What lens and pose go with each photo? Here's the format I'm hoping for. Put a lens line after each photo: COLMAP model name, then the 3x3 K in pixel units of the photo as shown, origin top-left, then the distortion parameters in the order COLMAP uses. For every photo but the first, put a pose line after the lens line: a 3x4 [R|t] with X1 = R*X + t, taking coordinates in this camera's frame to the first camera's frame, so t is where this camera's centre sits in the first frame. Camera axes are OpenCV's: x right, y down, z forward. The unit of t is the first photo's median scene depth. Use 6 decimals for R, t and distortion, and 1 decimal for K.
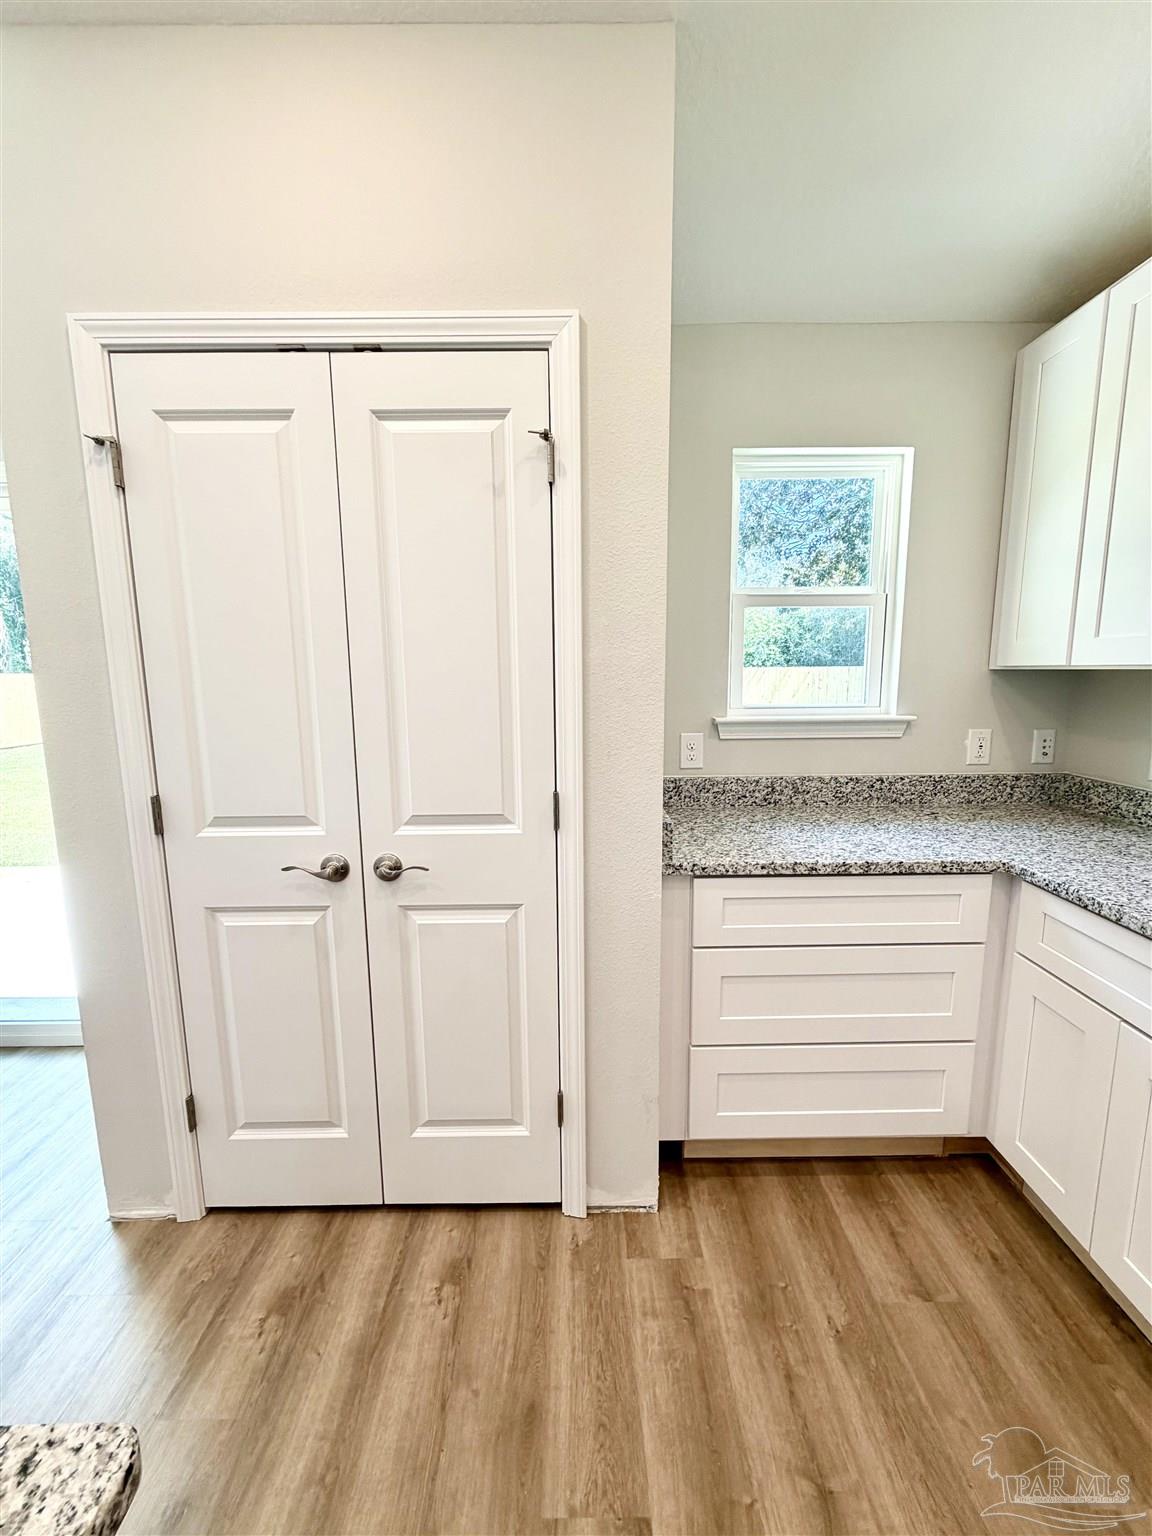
lens RADIAL K [[627.3, 0, 567.9], [0, 627.3, 764.4], [0, 0, 1]] dist [0.012926, 0.000655]
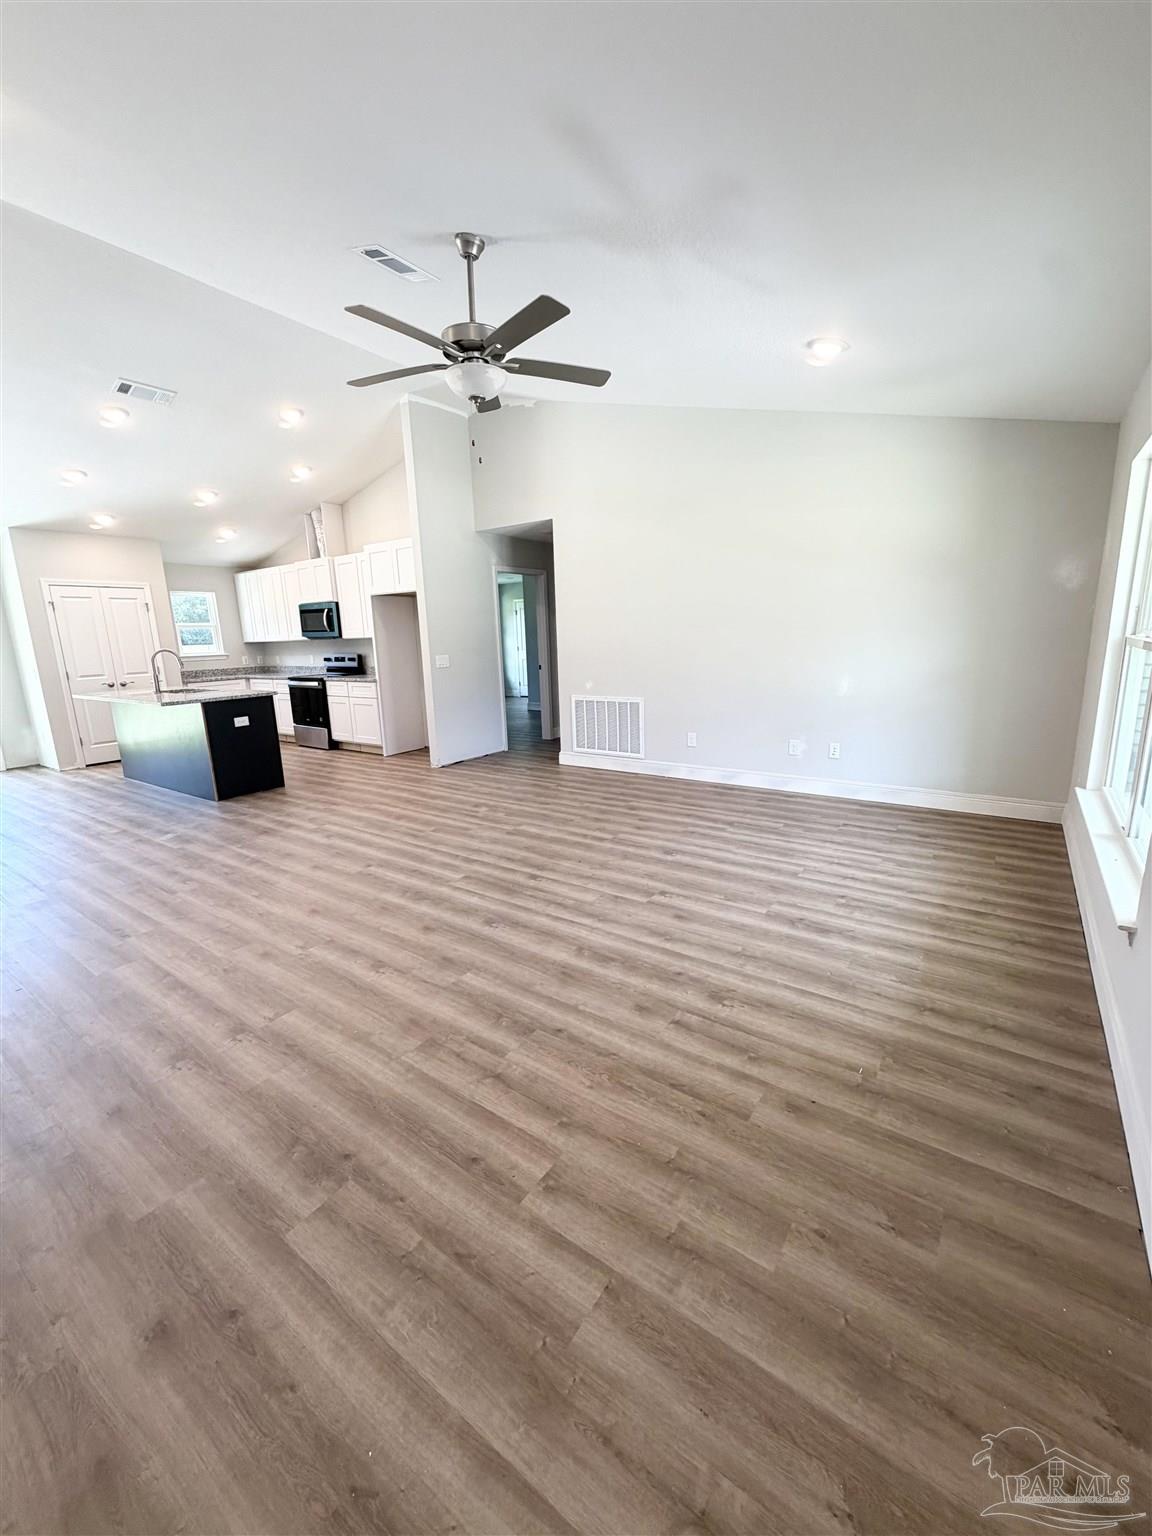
lens RADIAL K [[612.4, 0, 576.0], [0, 612.4, 763.9], [0, 0, 1]] dist [-0.000803, 0.000405]
pose [[0.577061, -0.179018, 0.796839, -2.124731], [0.153545, 0.982063, 0.109435, 0.780912], [-0.802137, 0.059200, 0.594198, -4.601102]]
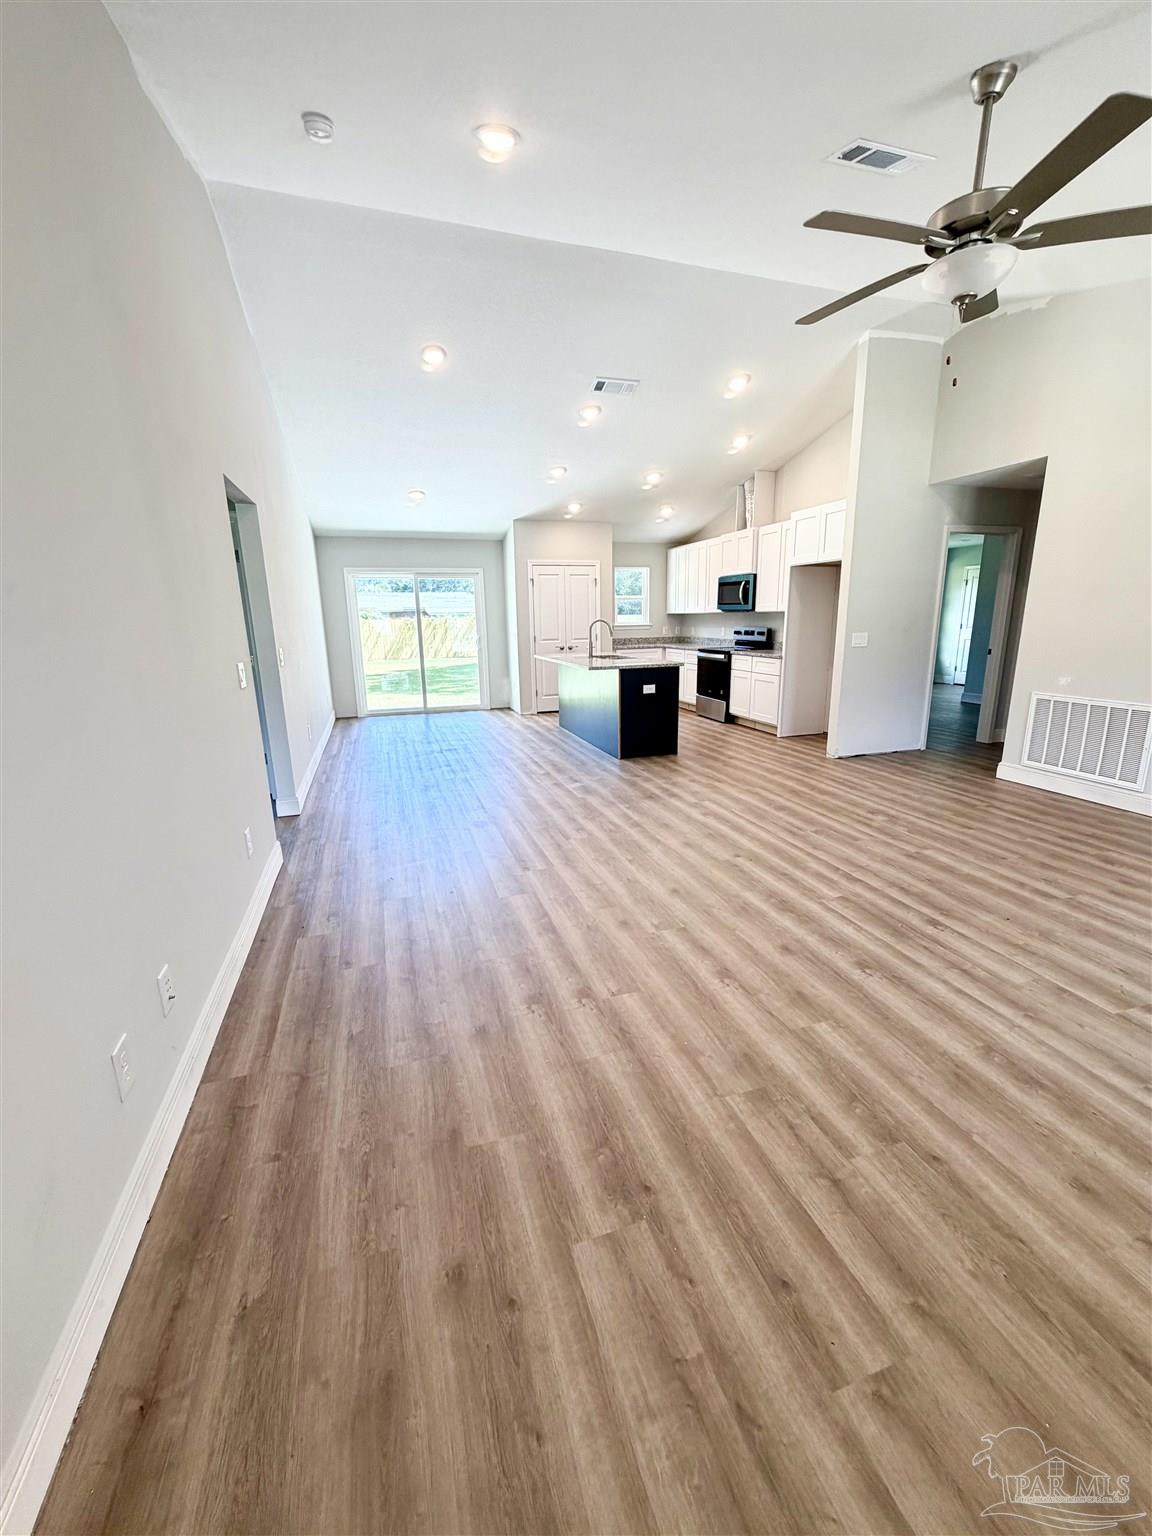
lens RADIAL K [[612.4, 0, 576.0], [0, 612.4, 763.9], [0, 0, 1]] dist [-0.000803, 0.000405]
pose [[0.951257, -0.079249, 0.298044, -1.976957], [0.056333, 0.994811, 0.084720, 0.745205], [-0.303212, -0.063801, 0.950785, -4.461123]]
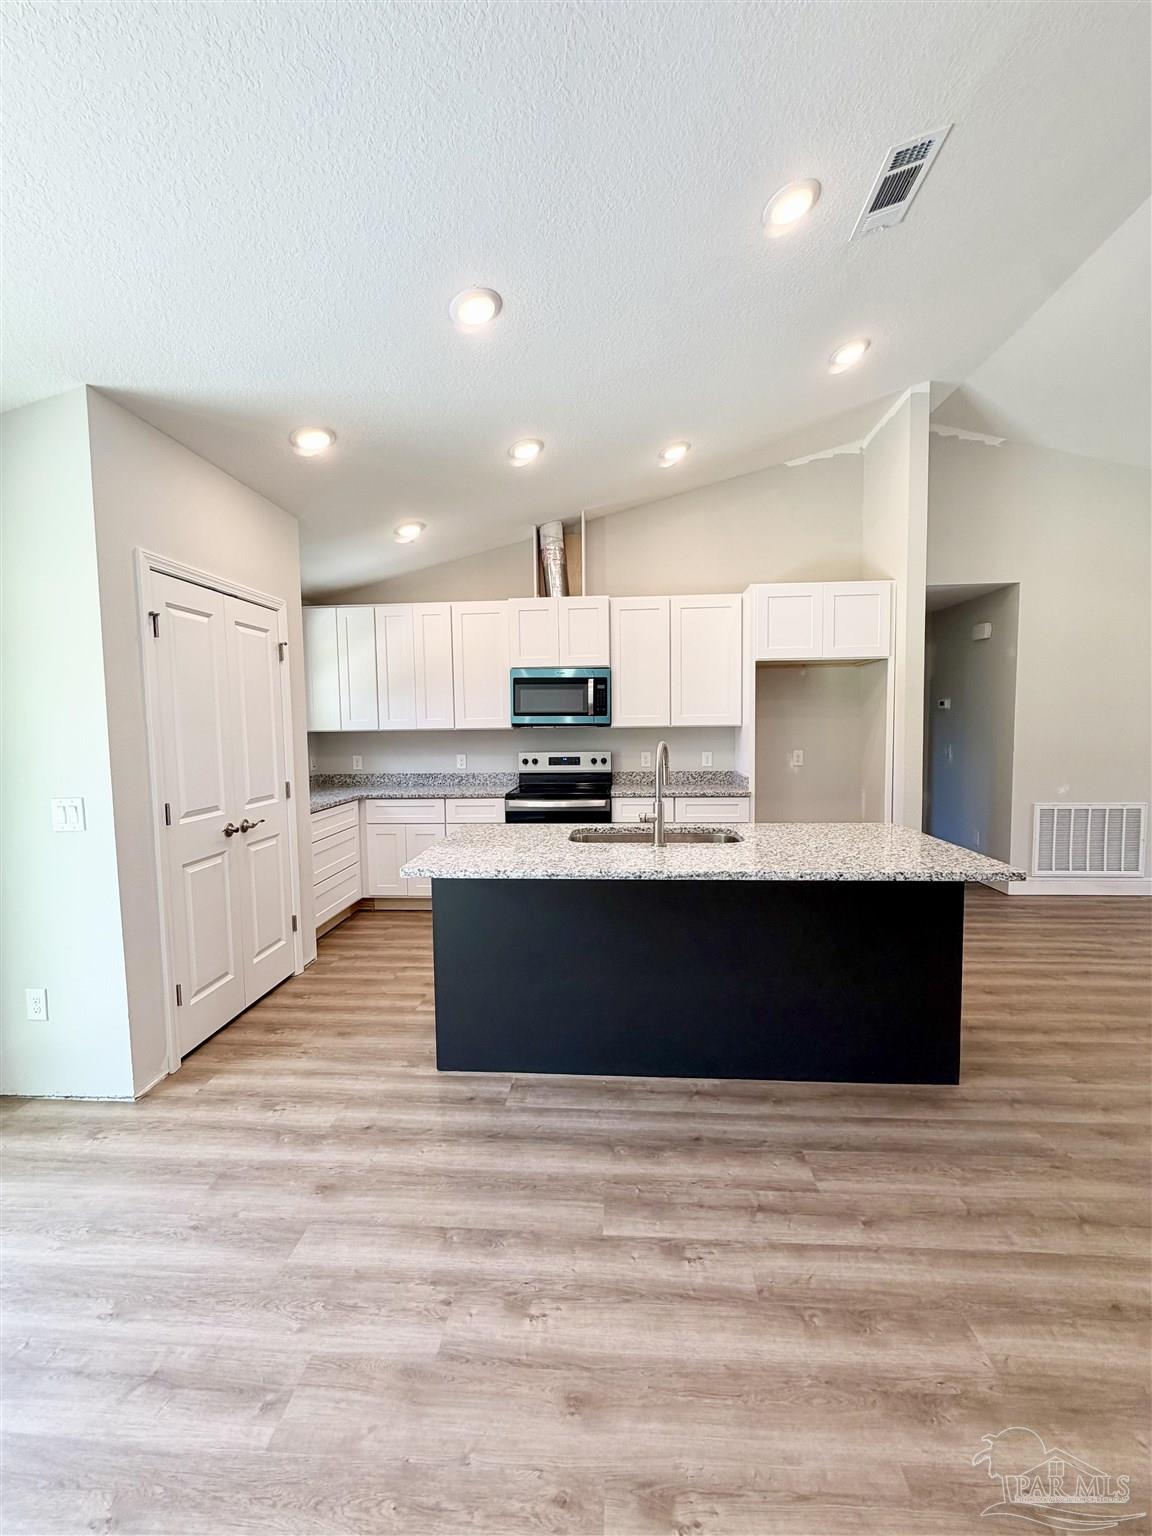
lens RADIAL K [[612.4, 0, 576.0], [0, 612.4, 763.9], [0, 0, 1]] dist [-0.000803, 0.000405]
pose [[0.072151, -0.055846, 0.995829, -2.110569], [0.169812, 0.984542, 0.042910, 0.057990], [-0.982832, 0.166008, 0.080519, -0.268574]]
